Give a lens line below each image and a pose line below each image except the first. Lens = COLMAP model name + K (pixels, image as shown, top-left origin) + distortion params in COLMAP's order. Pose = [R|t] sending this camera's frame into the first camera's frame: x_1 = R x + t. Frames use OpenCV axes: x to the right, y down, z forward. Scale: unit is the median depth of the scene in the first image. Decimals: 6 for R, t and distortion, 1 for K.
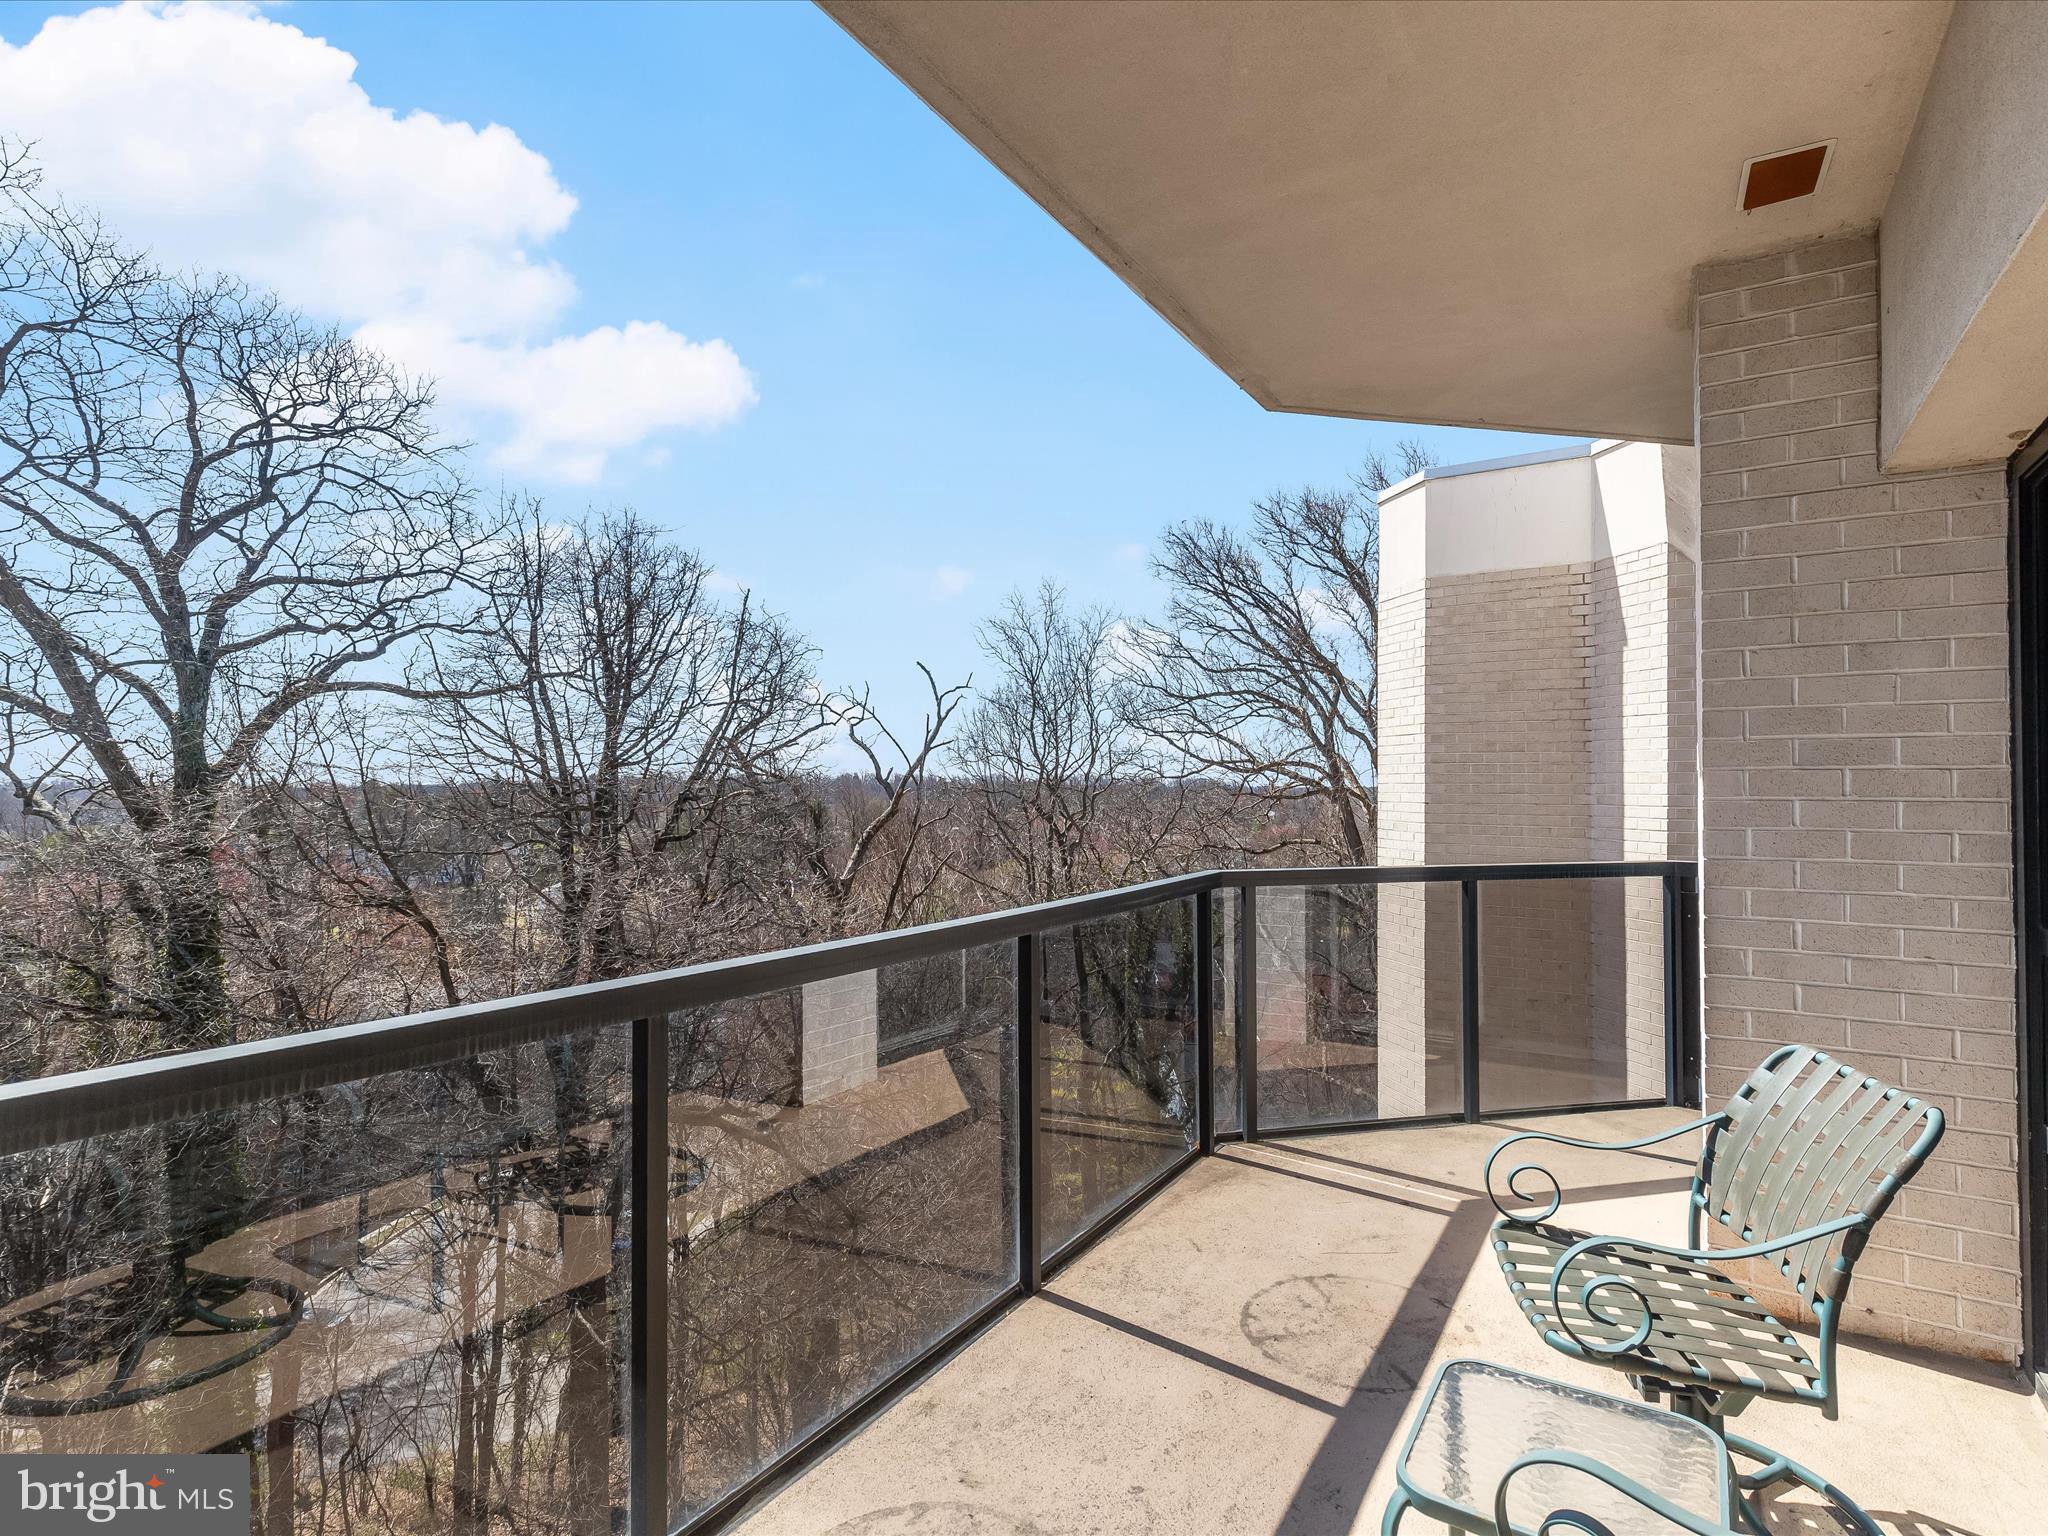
lens RADIAL K [[1029.7, 0, 1024.0], [0, 1029.7, 768.0], [0, 0, 1]] dist [-0.001367, -0.000098]
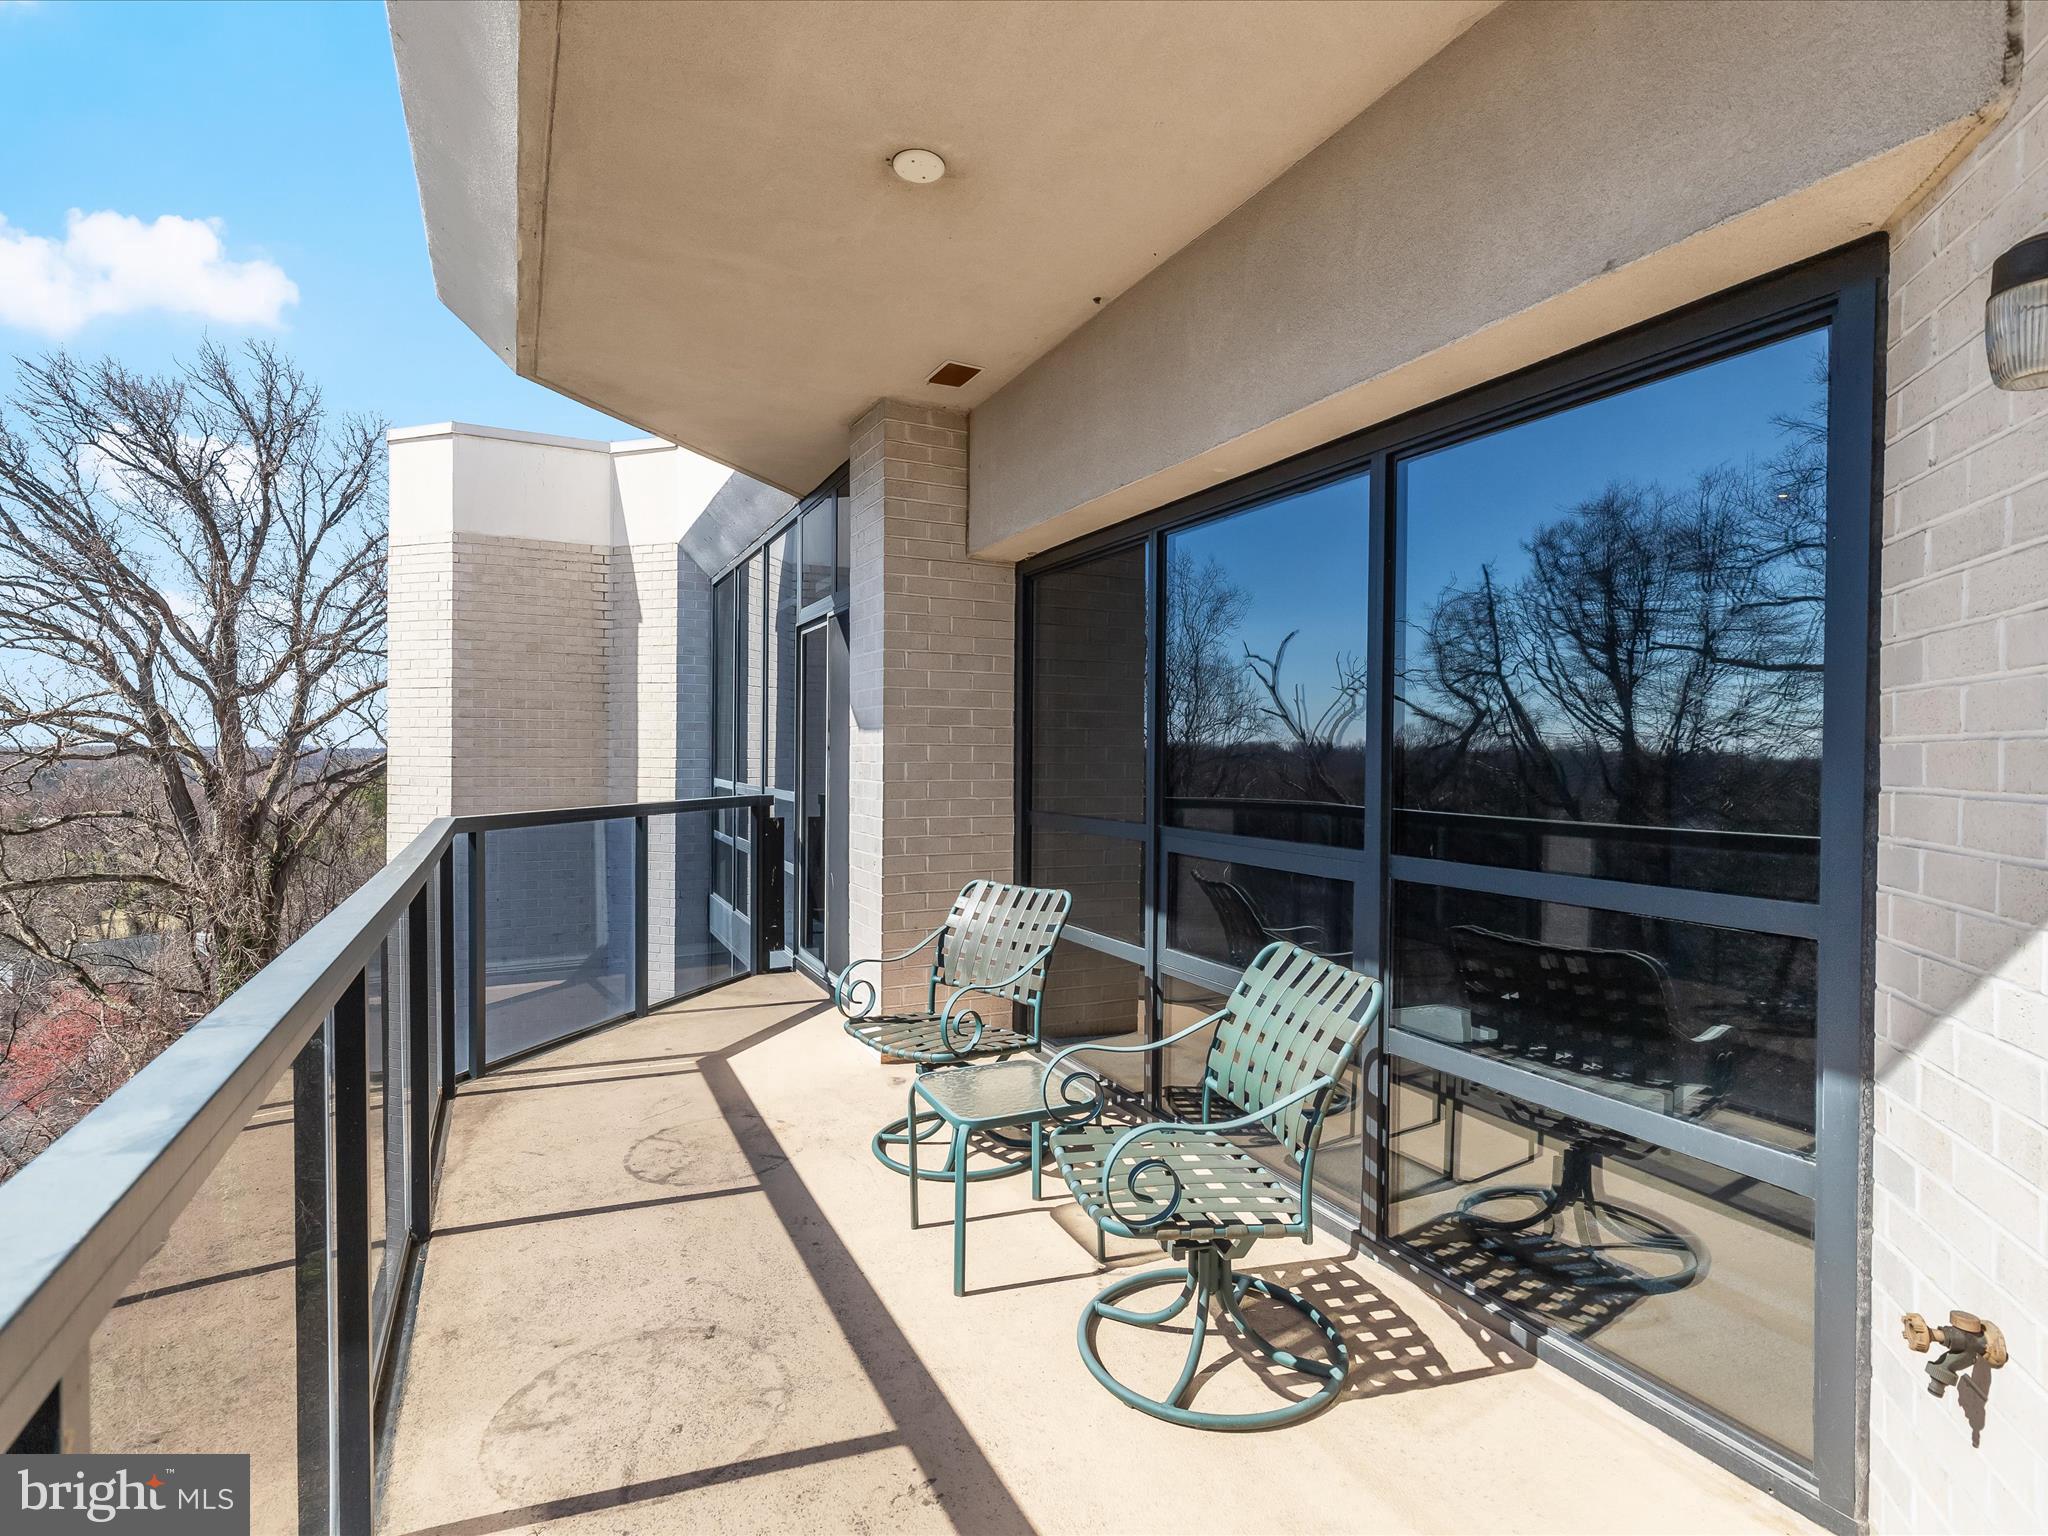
lens RADIAL K [[1029.7, 0, 1024.0], [0, 1029.7, 768.0], [0, 0, 1]] dist [-0.001367, -0.000098]
pose [[0.516481, -0.011669, 0.856219, -0.193170], [-0.021257, 0.999424, 0.026443, 0.006768], [-0.856034, -0.031858, 0.515936, 0.003413]]
